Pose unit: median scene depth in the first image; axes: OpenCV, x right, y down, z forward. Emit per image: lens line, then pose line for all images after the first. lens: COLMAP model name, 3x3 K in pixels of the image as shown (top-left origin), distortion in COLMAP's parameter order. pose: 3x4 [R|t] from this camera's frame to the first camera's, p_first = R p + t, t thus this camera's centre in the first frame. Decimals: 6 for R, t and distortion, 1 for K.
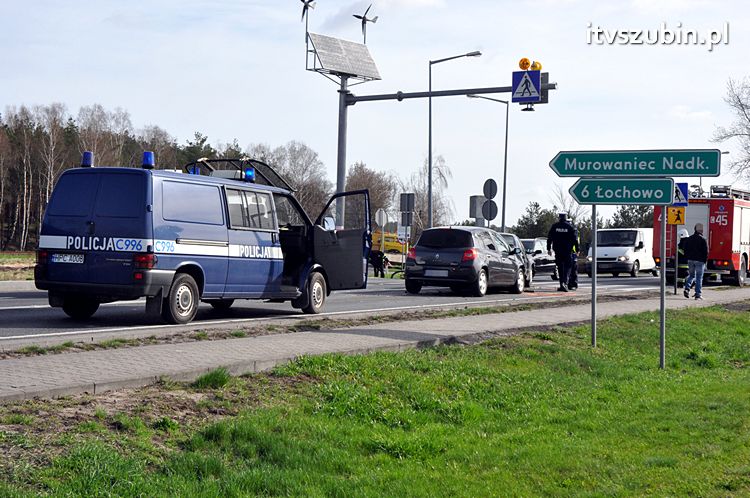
lens RADIAL K [[1059.7, 0, 373.2], [0, 1059.7, 238.2], [0, 0, 1]] dist [0.046482, 0.107859]
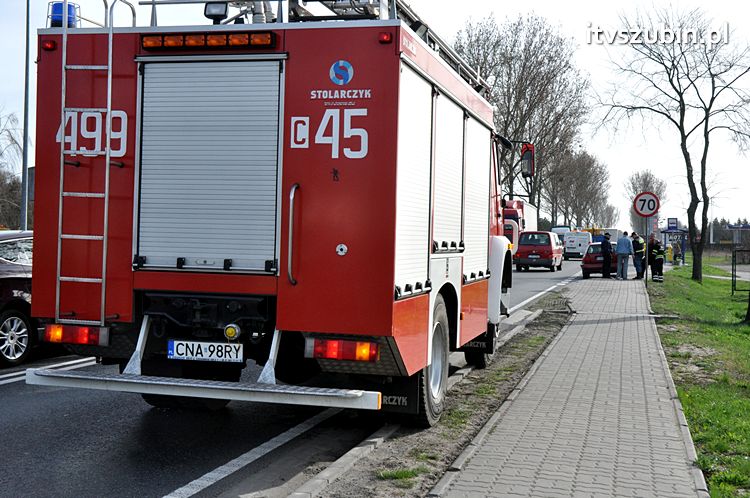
lens RADIAL K [[1059.7, 0, 373.2], [0, 1059.7, 238.2], [0, 0, 1]] dist [0.046482, 0.107859]
pose [[0.960614, -0.008817, 0.277745, 0.276676], [0.006976, 0.999947, 0.007616, 0.000954], [-0.277797, -0.005378, 0.960625, 0.806979]]
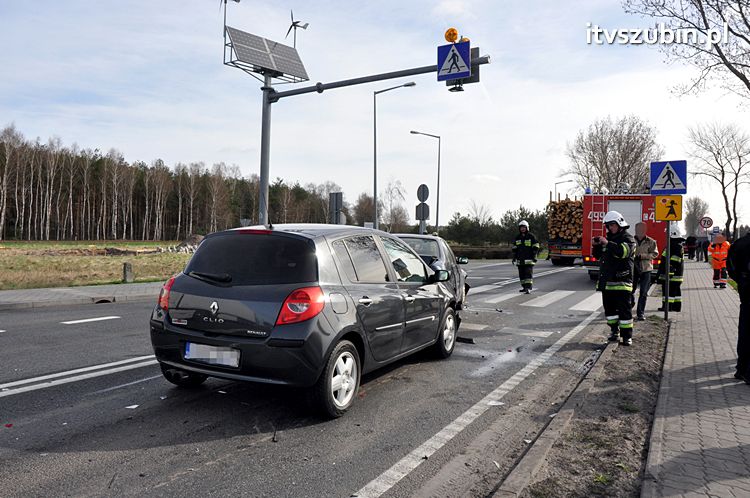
lens RADIAL K [[573.0, 0, 362.8], [0, 573.0, 244.0], [0, 0, 1]] dist [-0.168211, 0.151970]
pose [[0.999883, -0.007114, -0.013534, 0.069161], [0.007381, 0.999777, 0.019783, -0.004678], [0.013391, -0.019880, 0.999713, 0.495625]]
